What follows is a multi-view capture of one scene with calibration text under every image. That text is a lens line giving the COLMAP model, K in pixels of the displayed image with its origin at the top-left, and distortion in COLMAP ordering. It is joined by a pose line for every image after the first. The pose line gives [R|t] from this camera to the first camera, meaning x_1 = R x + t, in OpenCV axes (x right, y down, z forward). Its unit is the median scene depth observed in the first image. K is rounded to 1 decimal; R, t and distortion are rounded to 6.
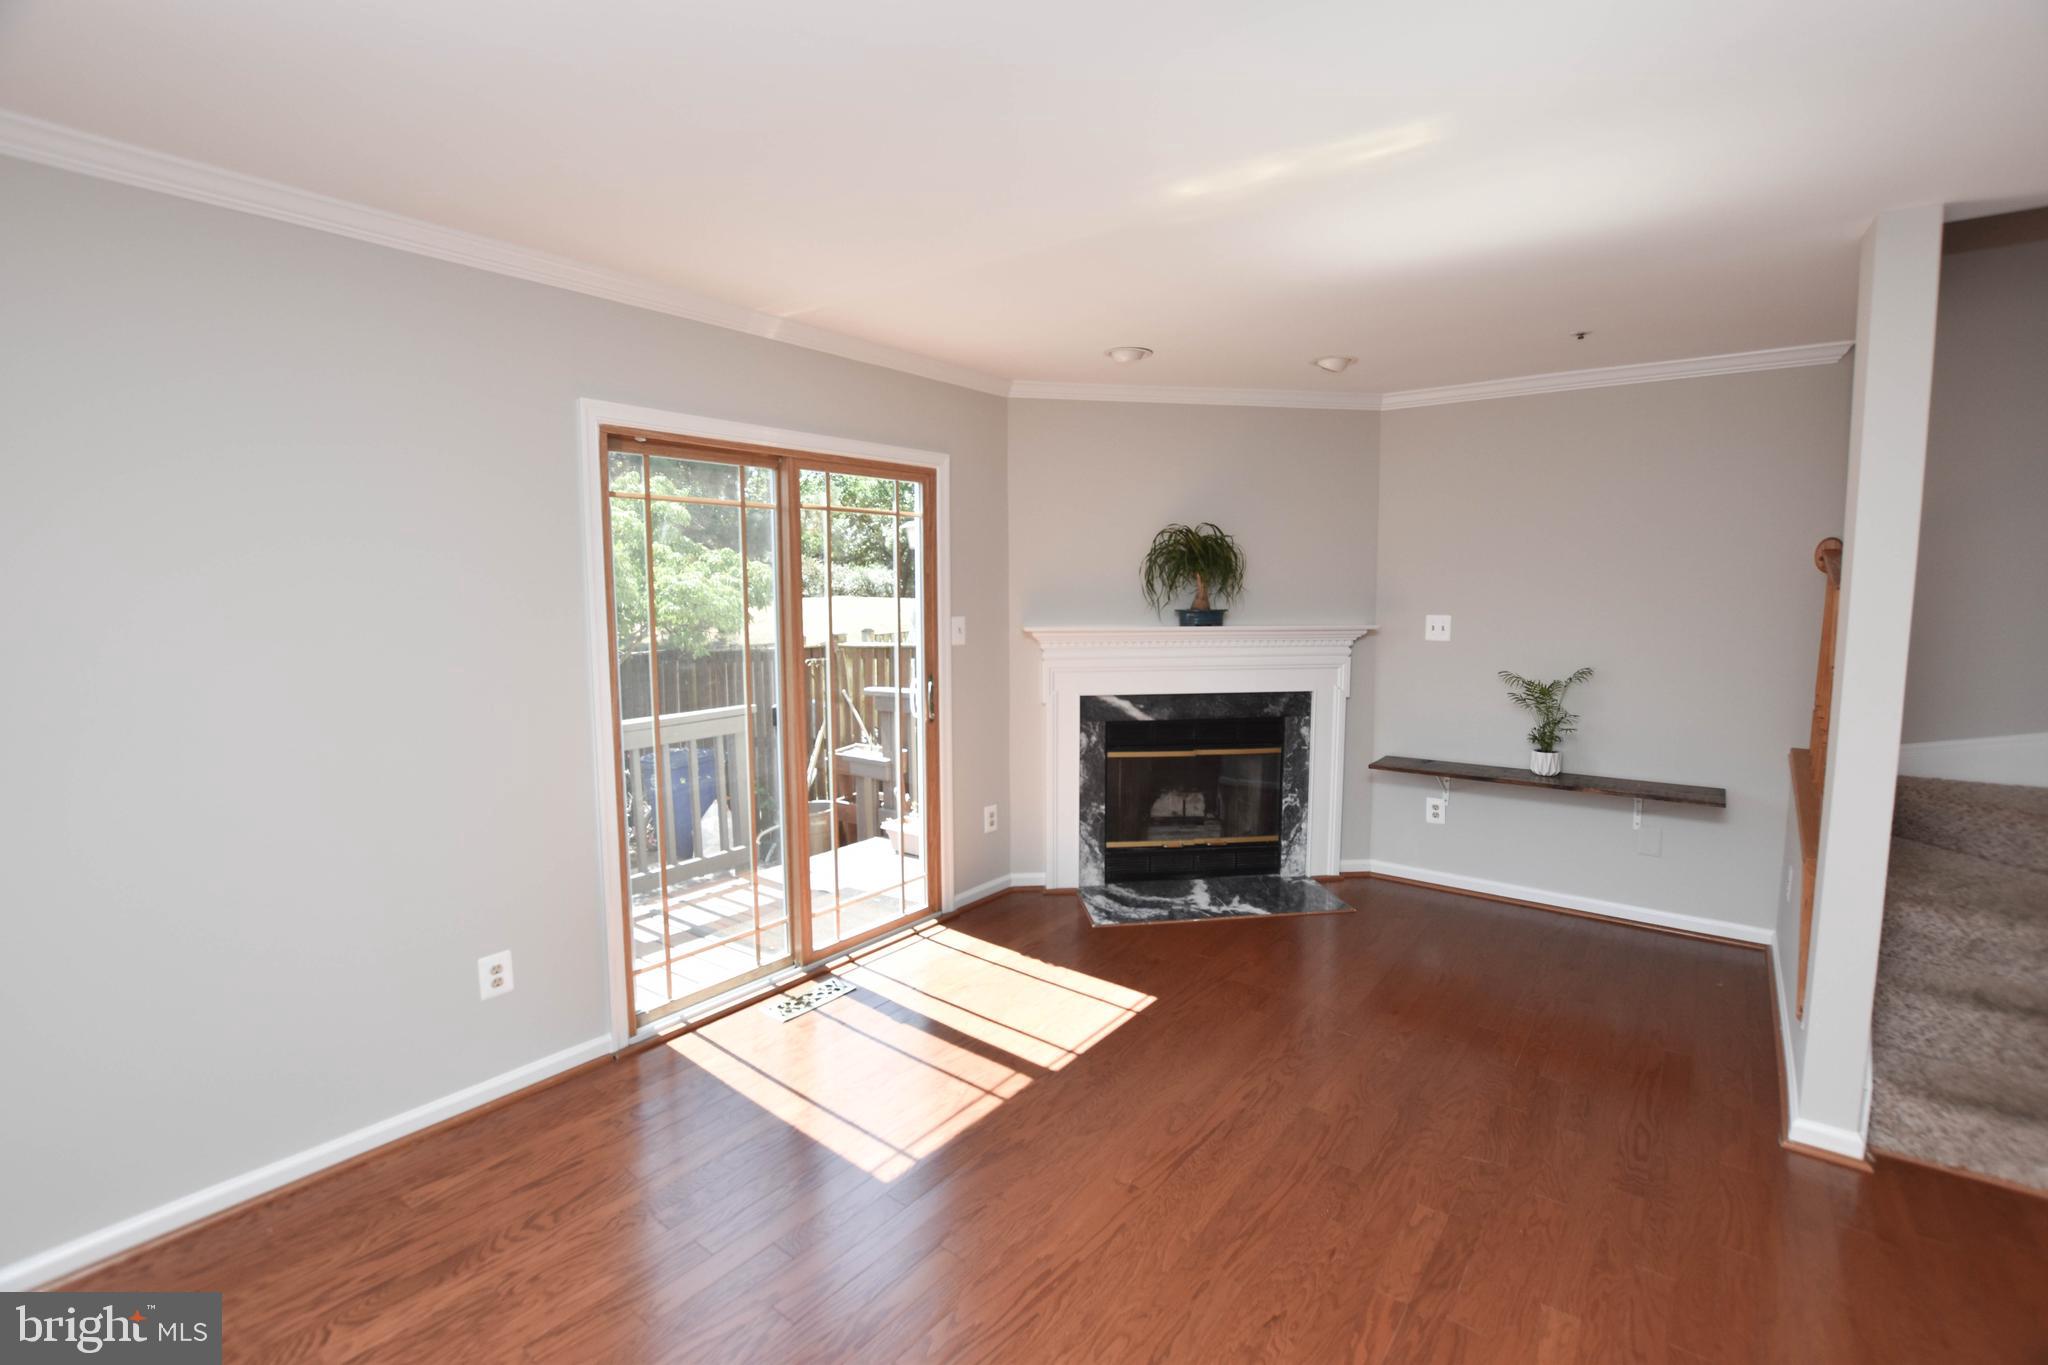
lens RADIAL K [[901.3, 0, 1035.8], [0, 901.3, 669.0], [0, 0, 1]] dist [-0.037895, 0.004930]
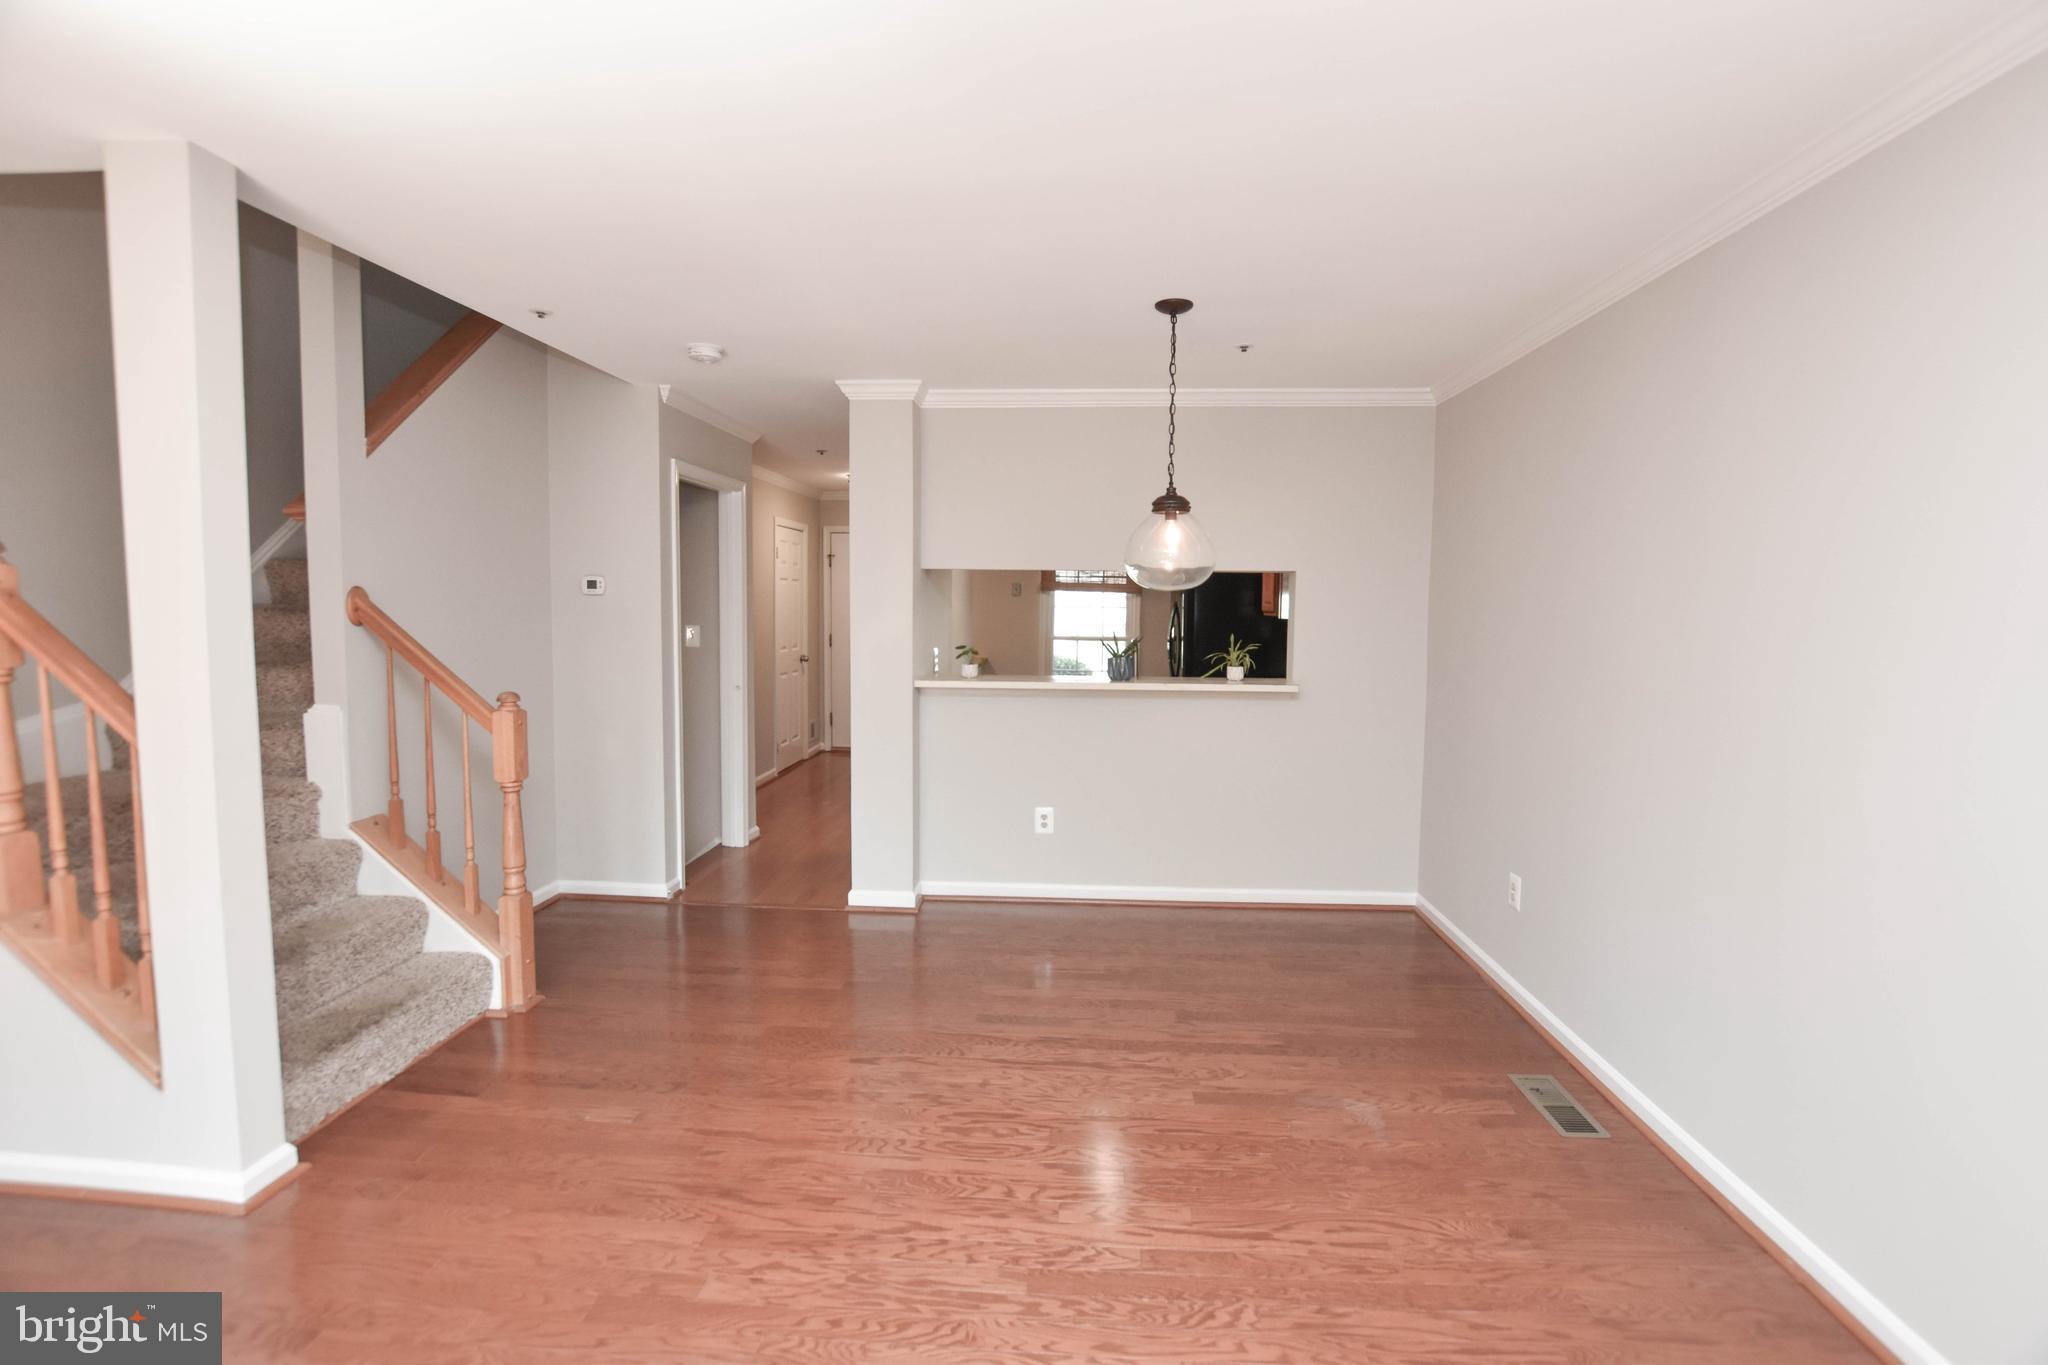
lens RADIAL K [[901.3, 0, 1035.8], [0, 901.3, 669.0], [0, 0, 1]] dist [-0.037895, 0.004930]
pose [[-0.560350, -0.063412, 0.825825, -0.135239], [0.070411, 0.989808, 0.123780, -0.017735], [-0.825258, 0.127507, -0.550174, 0.412588]]
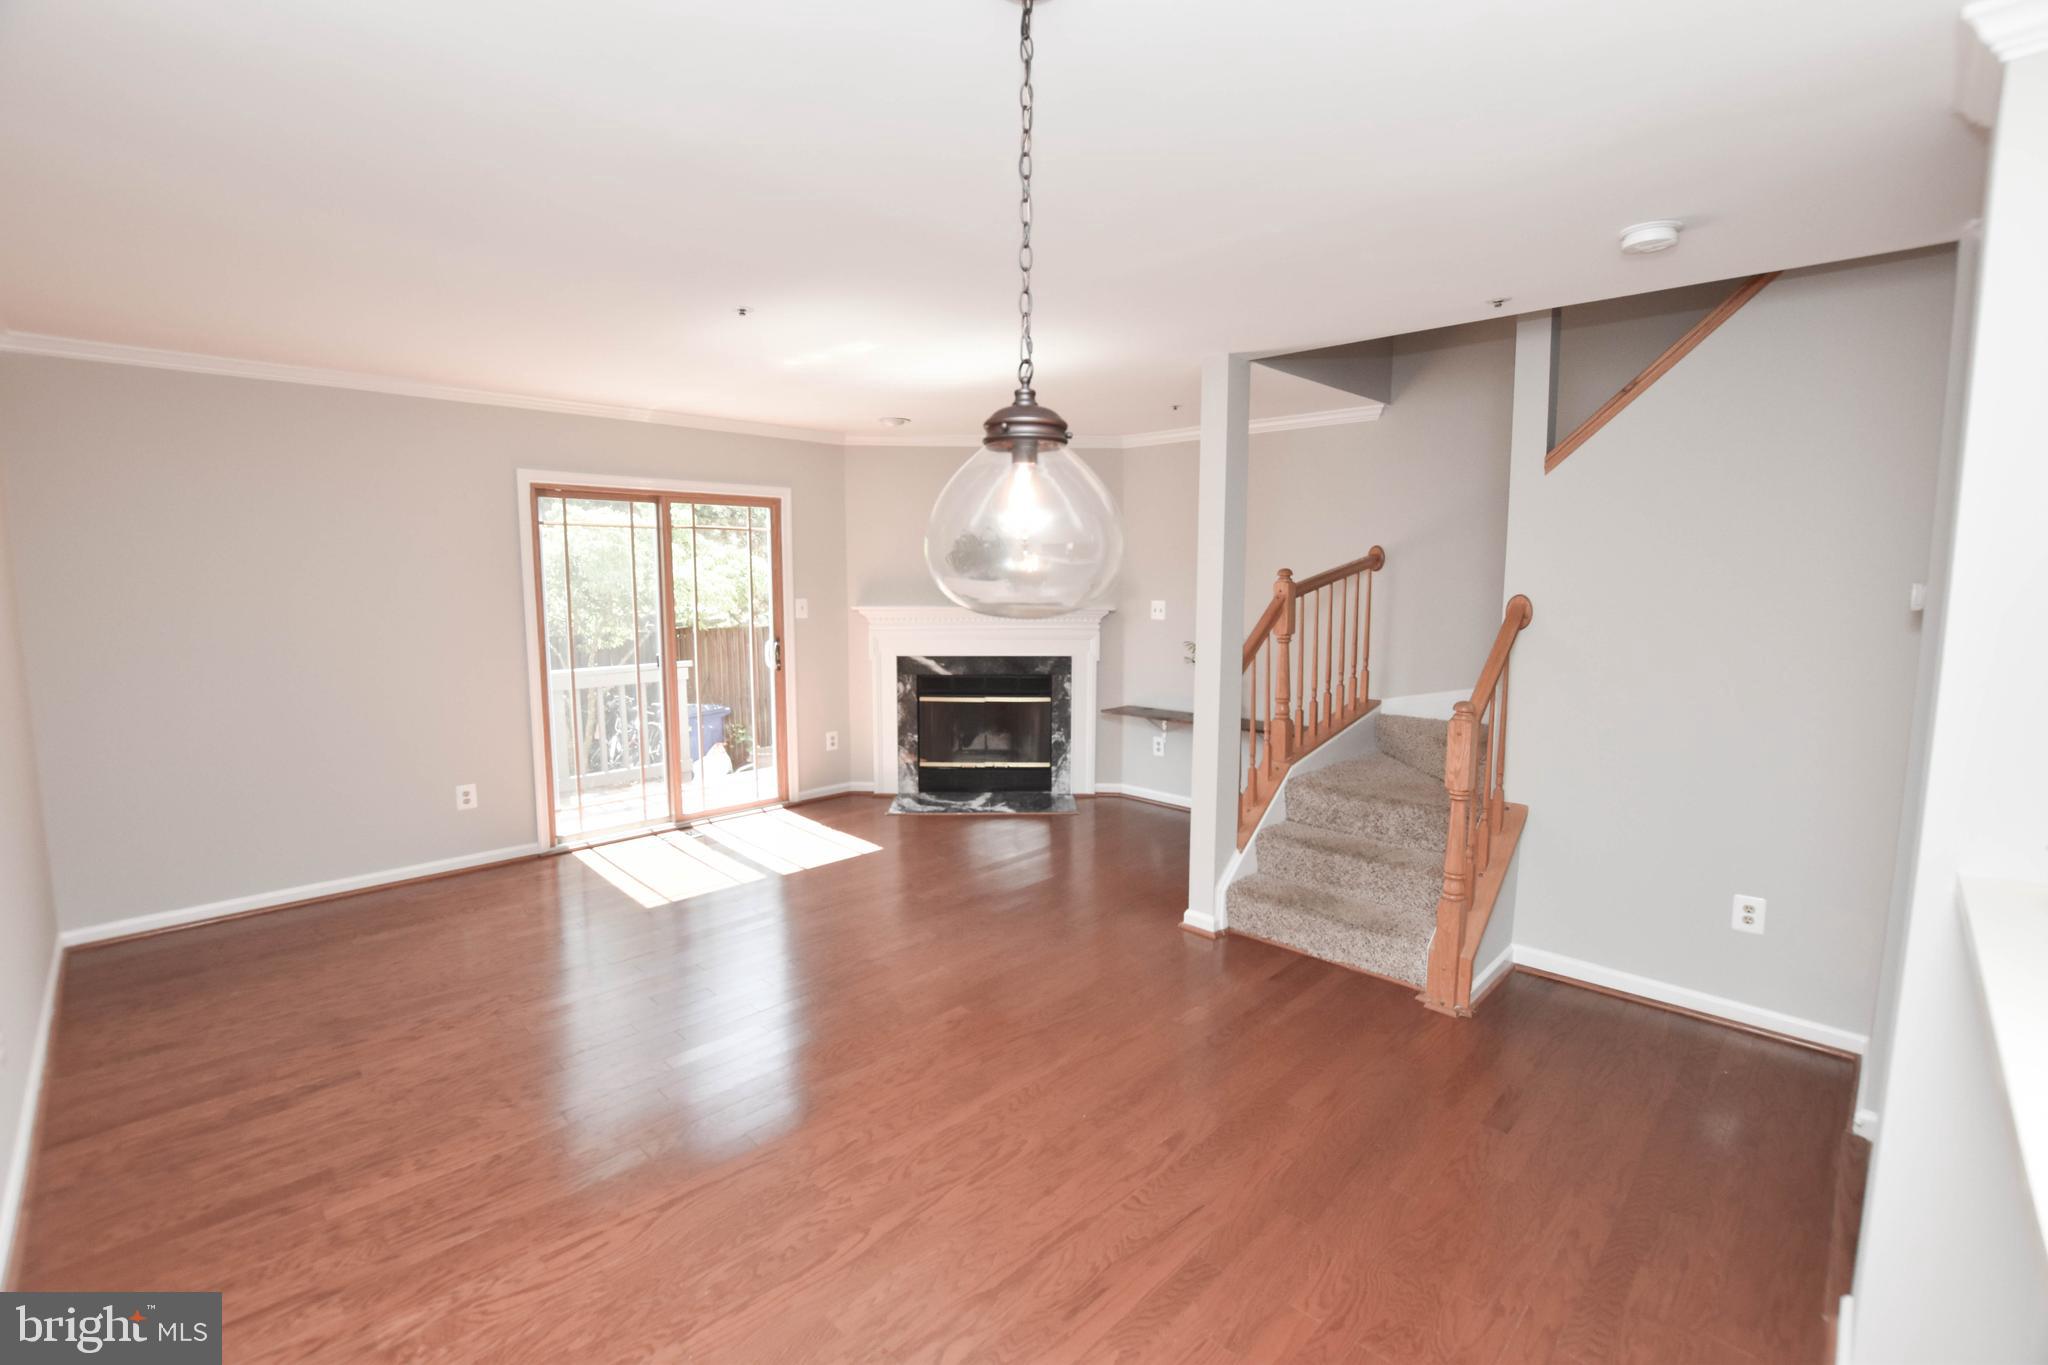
lens RADIAL K [[901.3, 0, 1035.8], [0, 901.3, 669.0], [0, 0, 1]] dist [-0.037895, 0.004930]
pose [[0.993683, 0.017248, -0.110891, 0.420134], [-0.016029, 0.999801, 0.011868, 0.029763], [0.111073, -0.010016, 0.993762, -0.372666]]
